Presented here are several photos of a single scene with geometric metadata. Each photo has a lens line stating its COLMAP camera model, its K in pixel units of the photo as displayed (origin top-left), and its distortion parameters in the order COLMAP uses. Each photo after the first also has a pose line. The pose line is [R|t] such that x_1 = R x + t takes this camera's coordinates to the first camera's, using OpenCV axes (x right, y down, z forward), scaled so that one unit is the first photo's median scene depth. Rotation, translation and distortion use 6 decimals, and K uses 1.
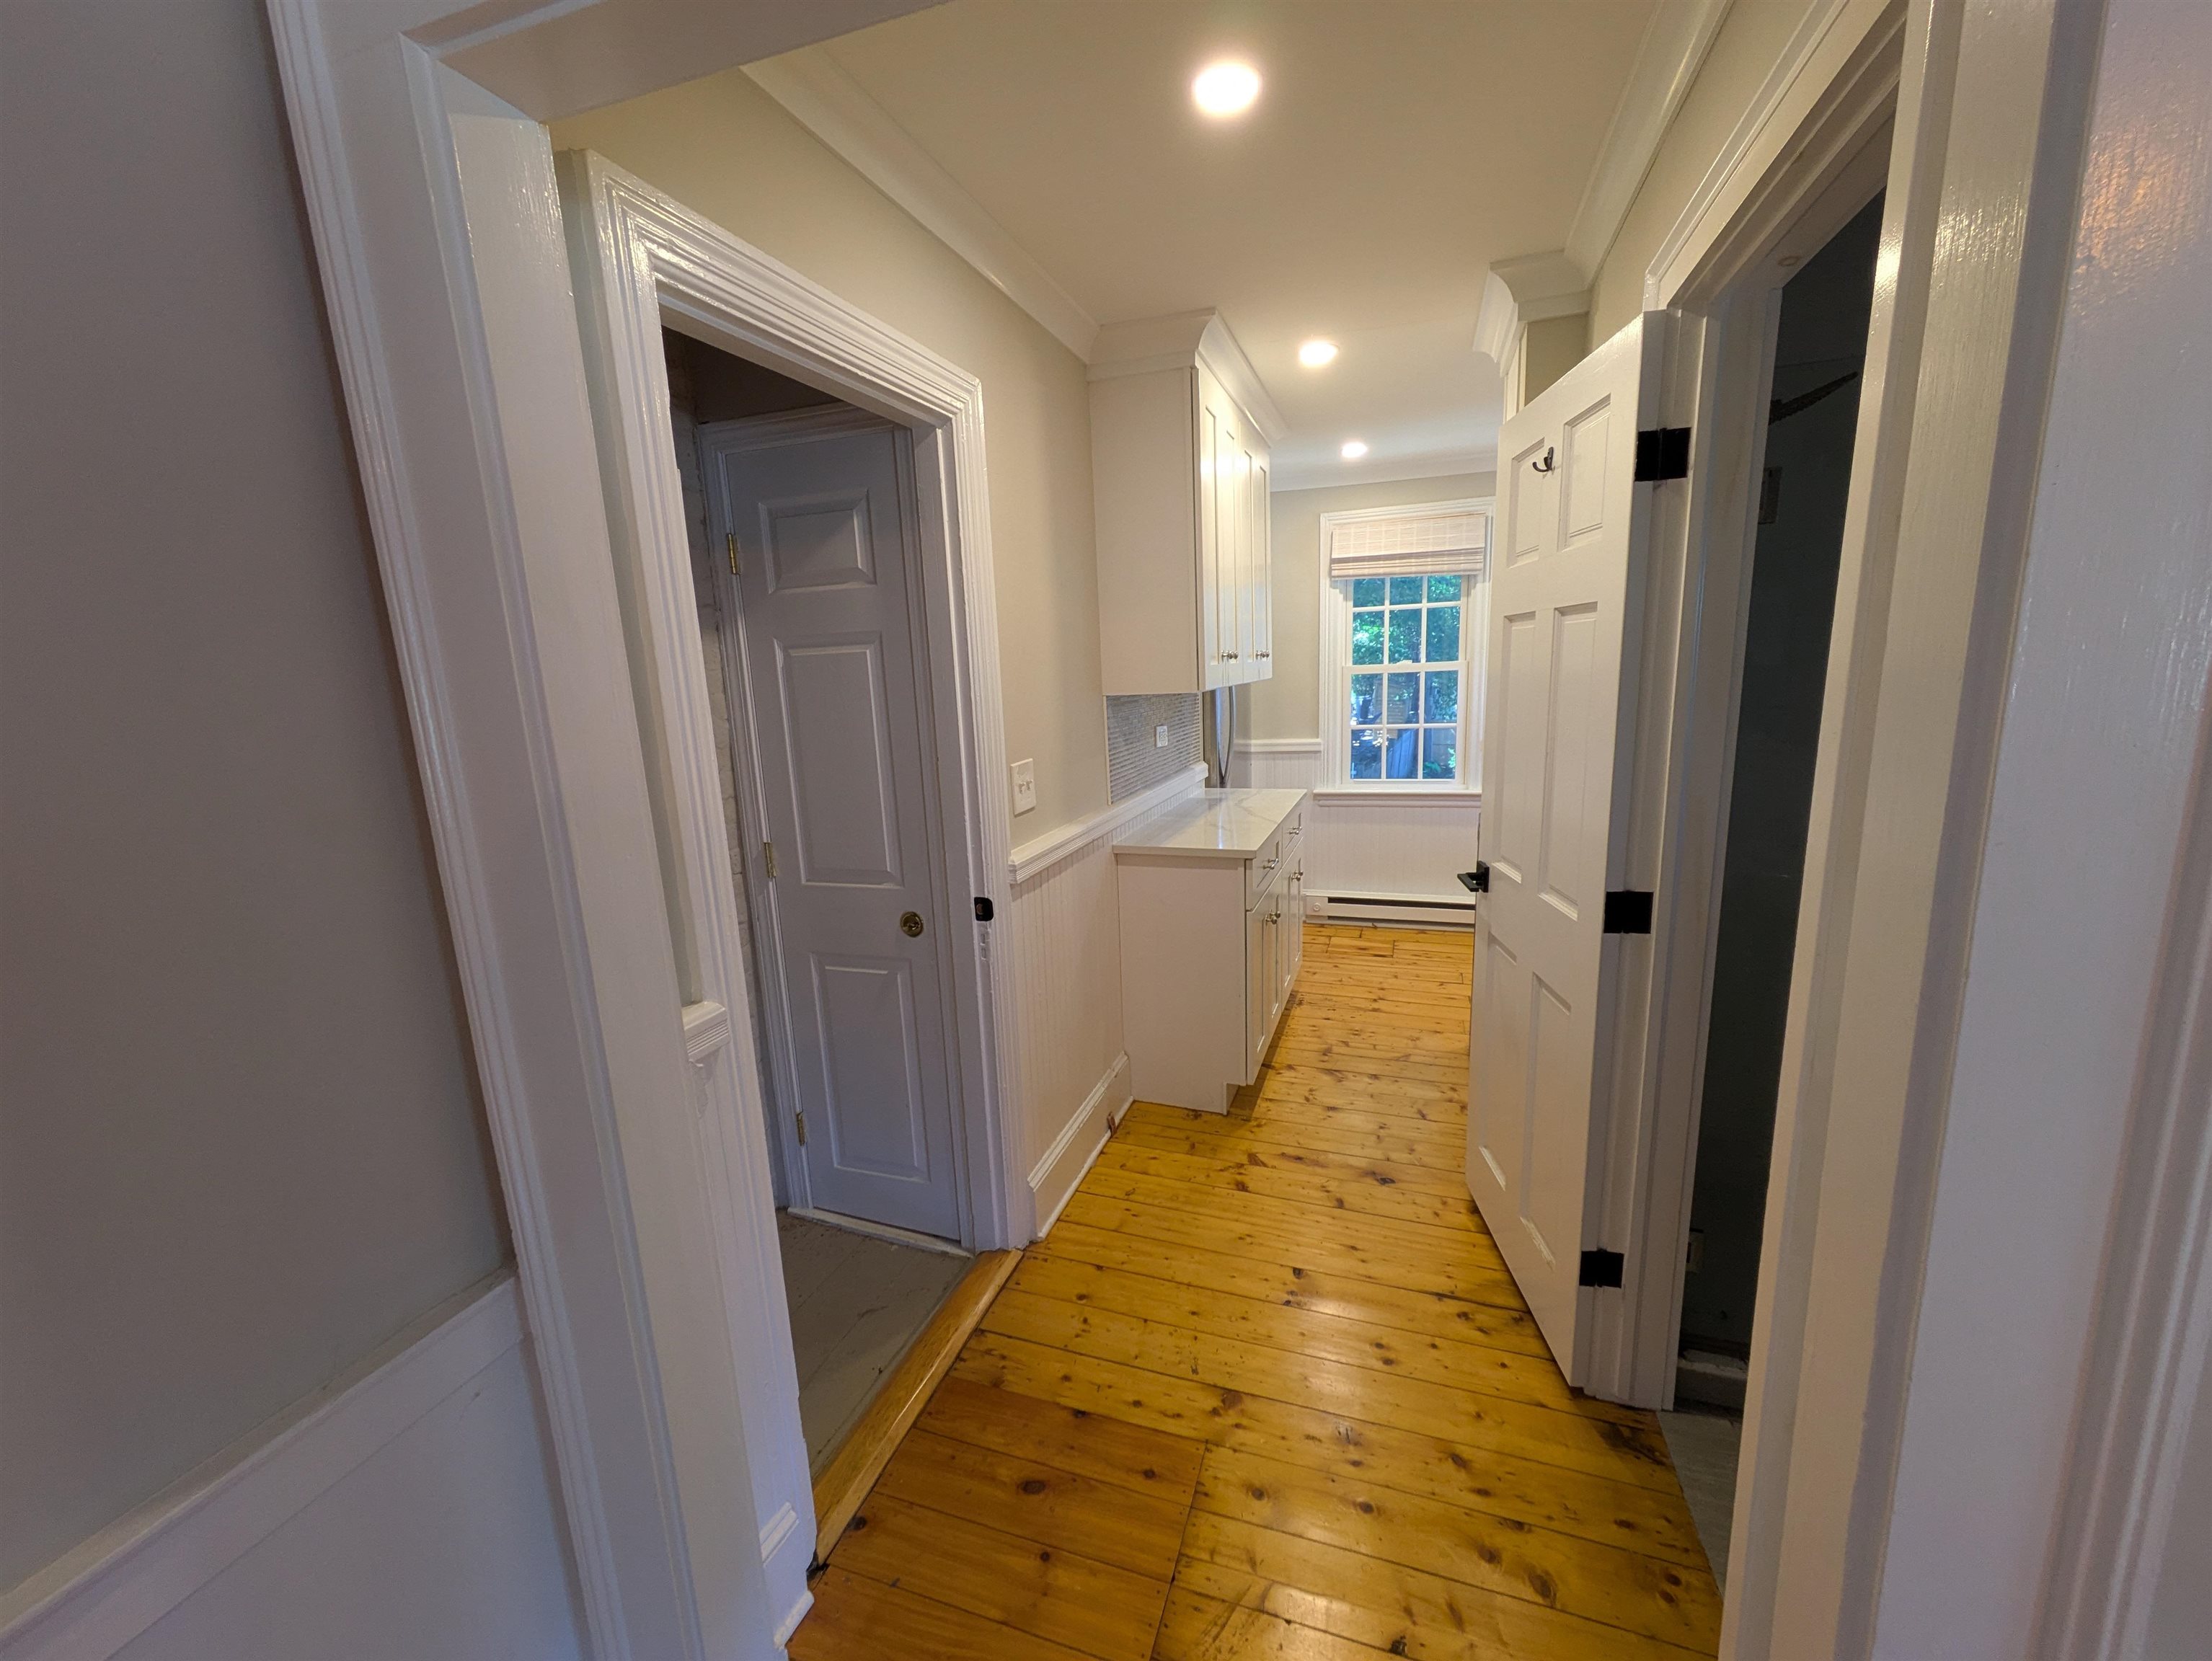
lens RADIAL K [[877.3, 0, 1110.2], [0, 877.3, 832.6], [0, 0, 1]] dist [0.004065, 0.000664]
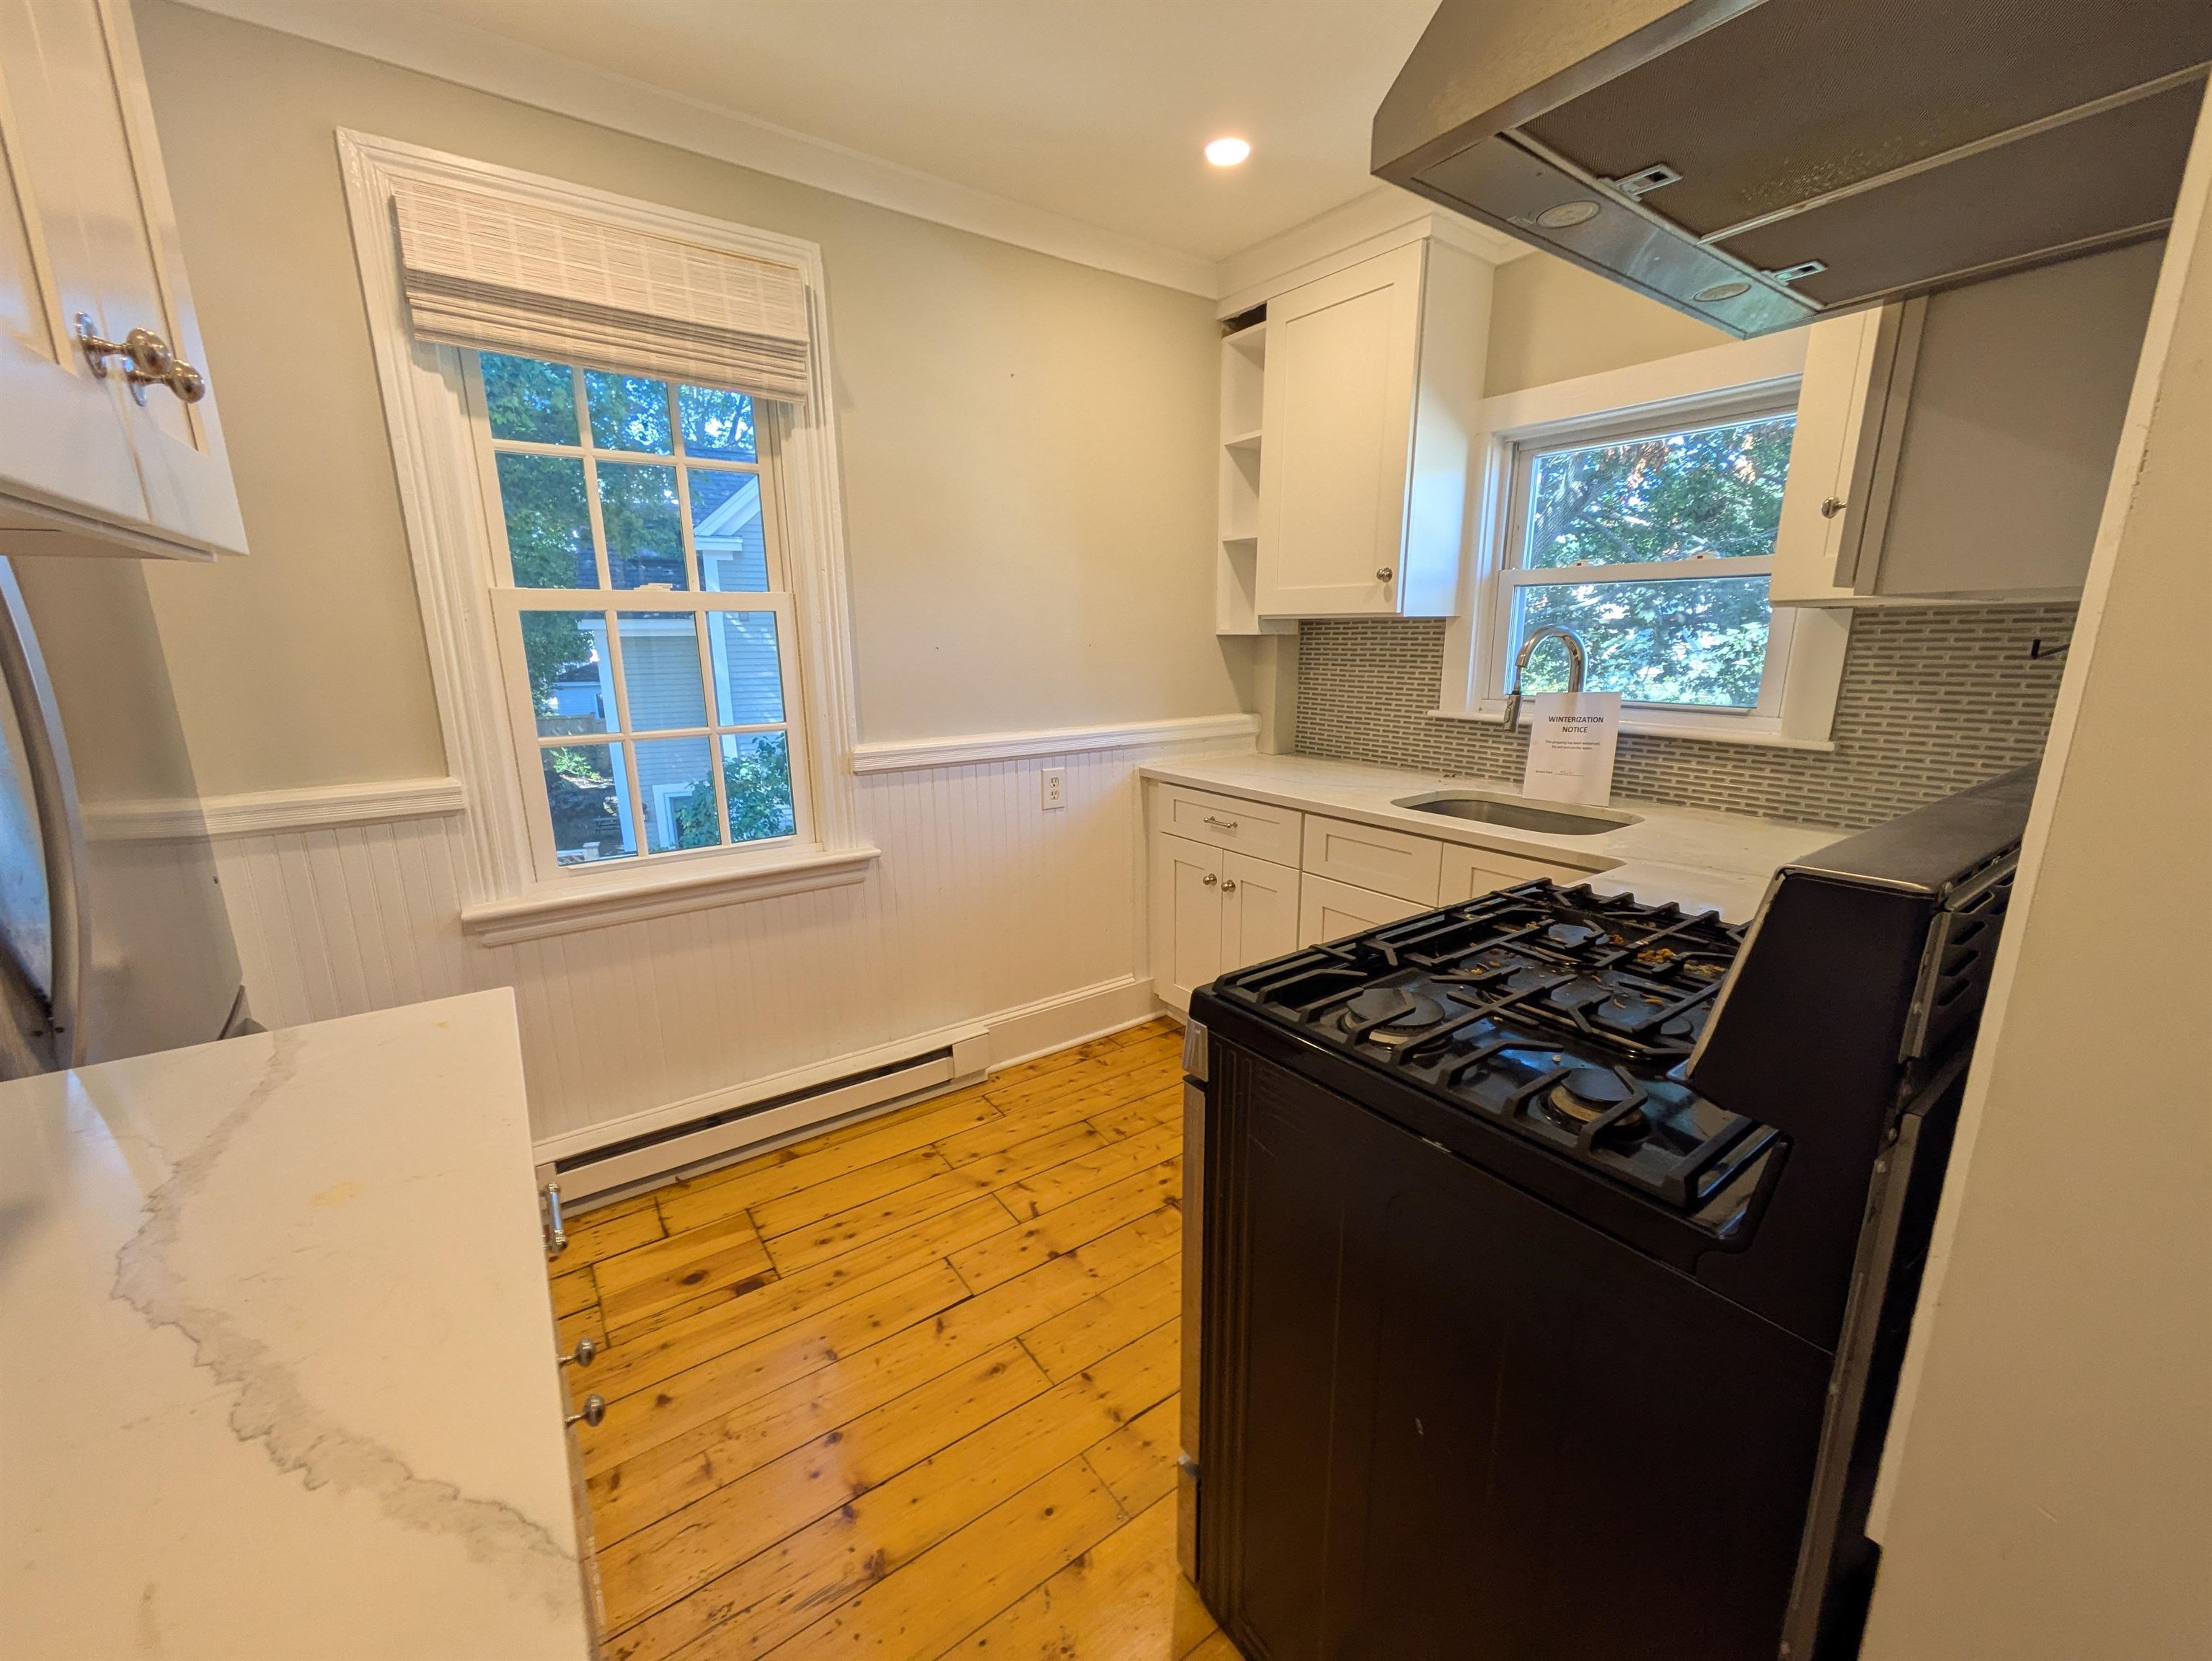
lens RADIAL K [[877.3, 0, 1107.5], [0, 877.3, 827.4], [0, 0, 1]] dist [0.004065, 0.000664]
pose [[0.575047, -0.142704, 0.805578, 0.095319], [0.137310, 0.987537, 0.076921, -0.078577], [-0.806515, 0.066381, 0.587475, 0.571124]]
